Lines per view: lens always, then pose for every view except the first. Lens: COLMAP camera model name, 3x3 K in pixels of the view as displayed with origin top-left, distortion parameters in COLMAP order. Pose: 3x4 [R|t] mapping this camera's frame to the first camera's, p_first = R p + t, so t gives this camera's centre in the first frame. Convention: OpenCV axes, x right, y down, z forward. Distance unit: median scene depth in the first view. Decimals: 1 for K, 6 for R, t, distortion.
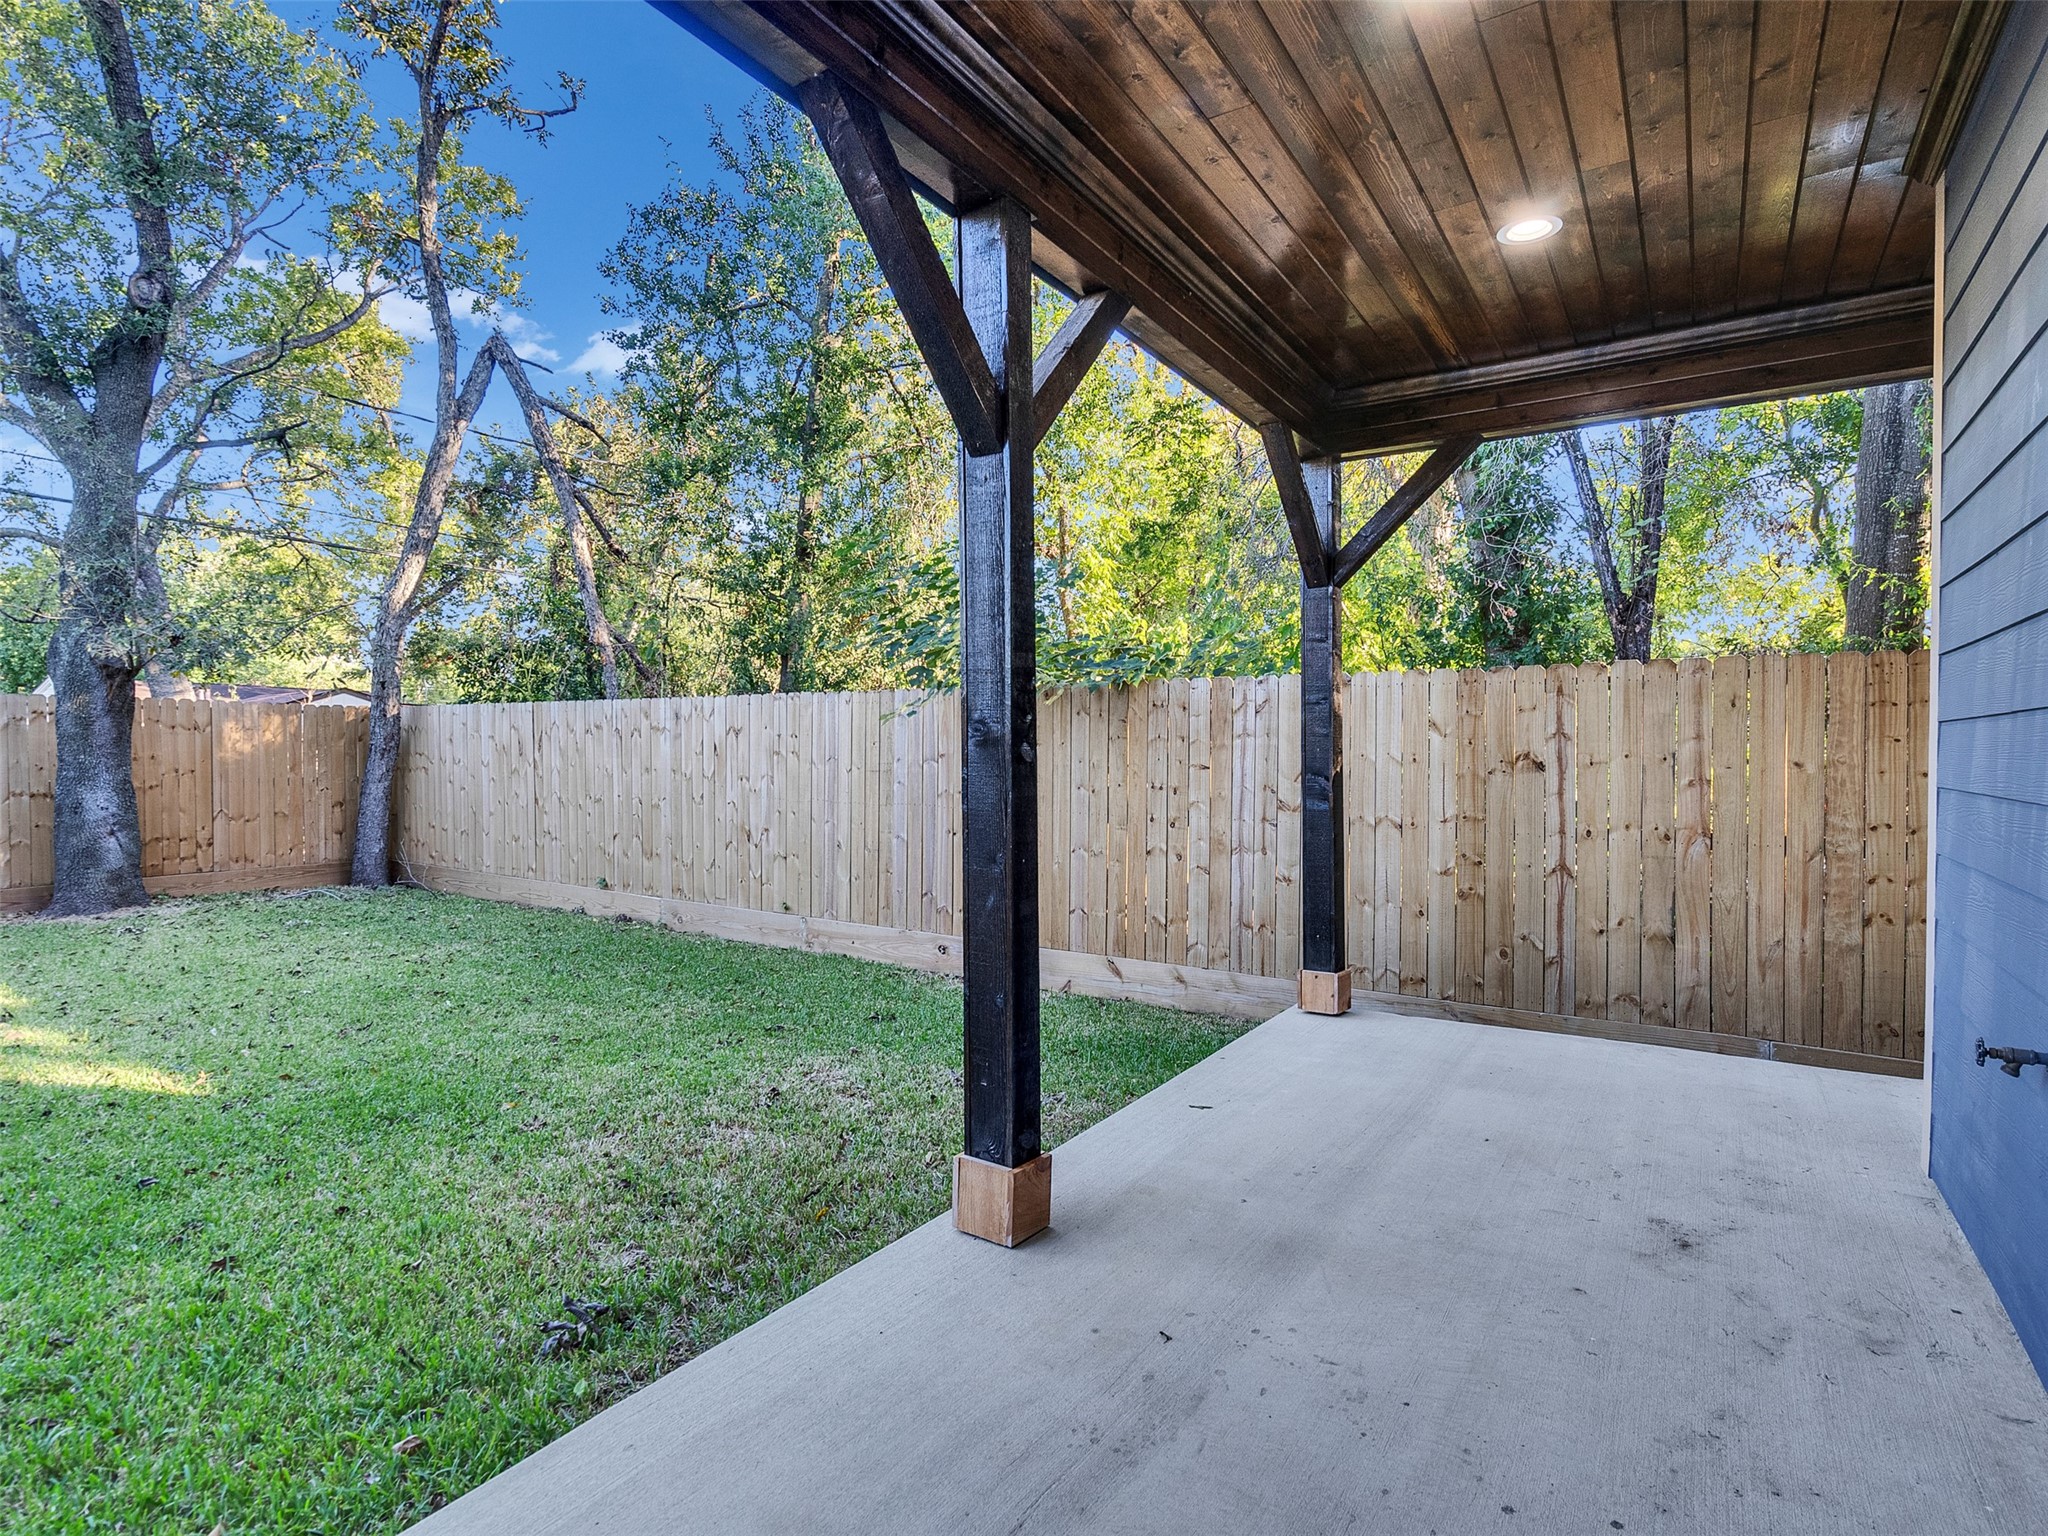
lens RADIAL K [[1044.5, 0, 1021.8], [0, 1044.5, 763.9], [0, 0, 1]] dist [-0.008335, 0.007087]
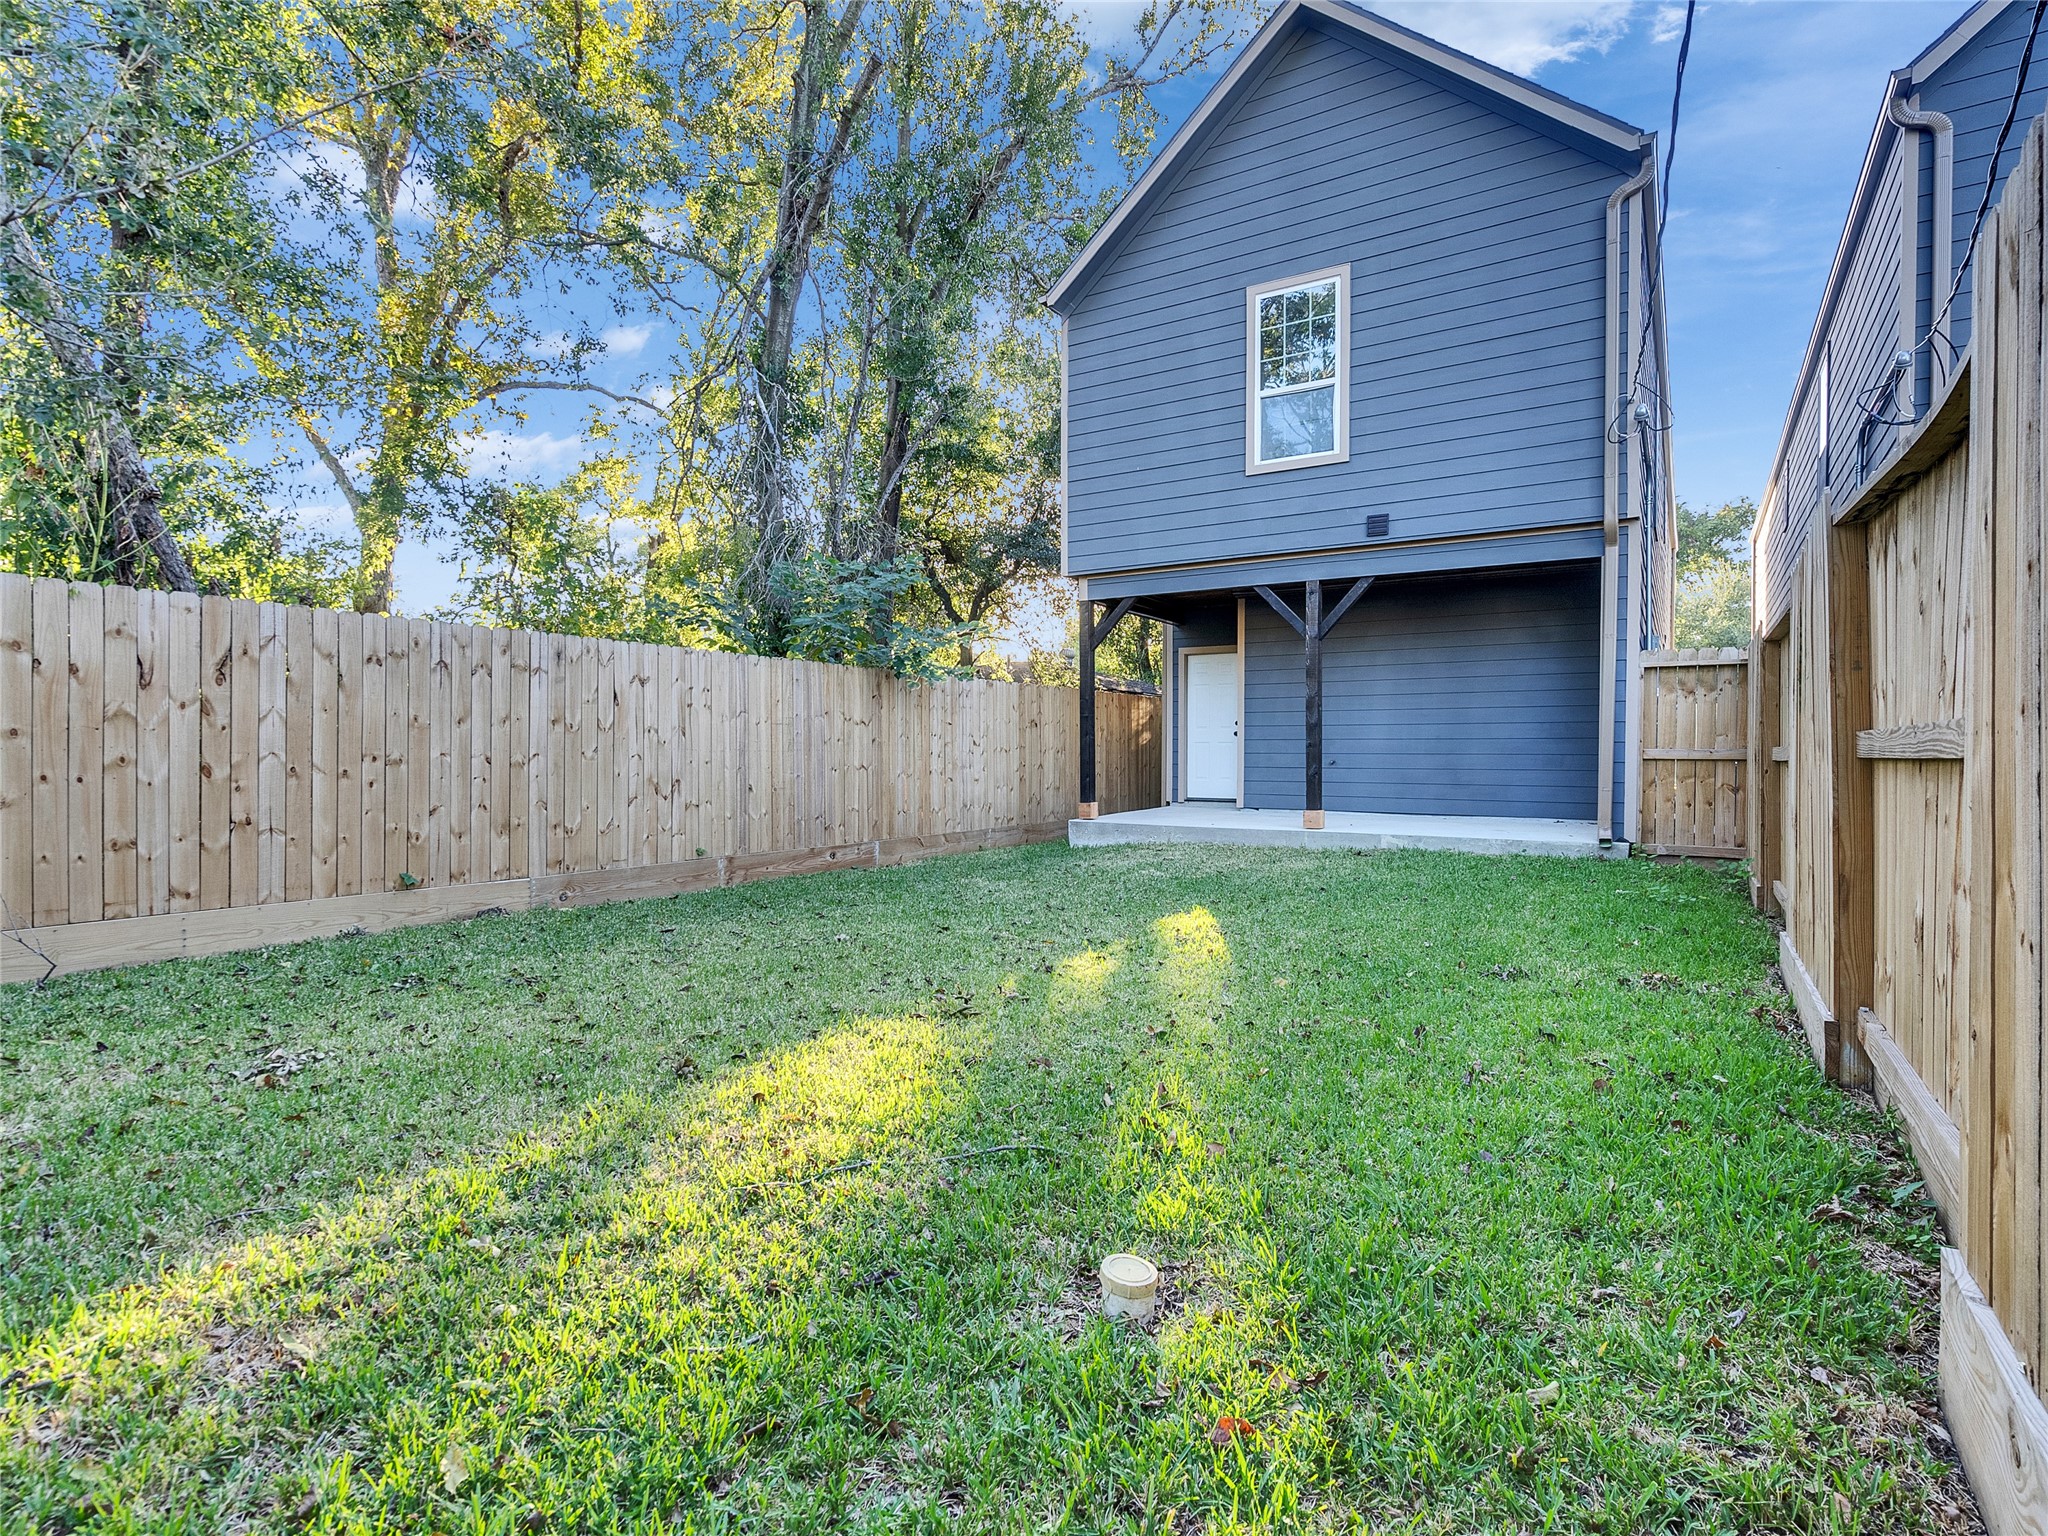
lens RADIAL K [[1044.5, 0, 1023.5], [0, 1044.5, 755.8], [0, 0, 1]] dist [-0.008335, 0.007087]
pose [[-0.021457, -0.009655, 0.999723, -1.203723], [0.012642, 0.999871, 0.009928, 0.031673], [-0.999690, 0.012851, -0.021332, 0.661464]]
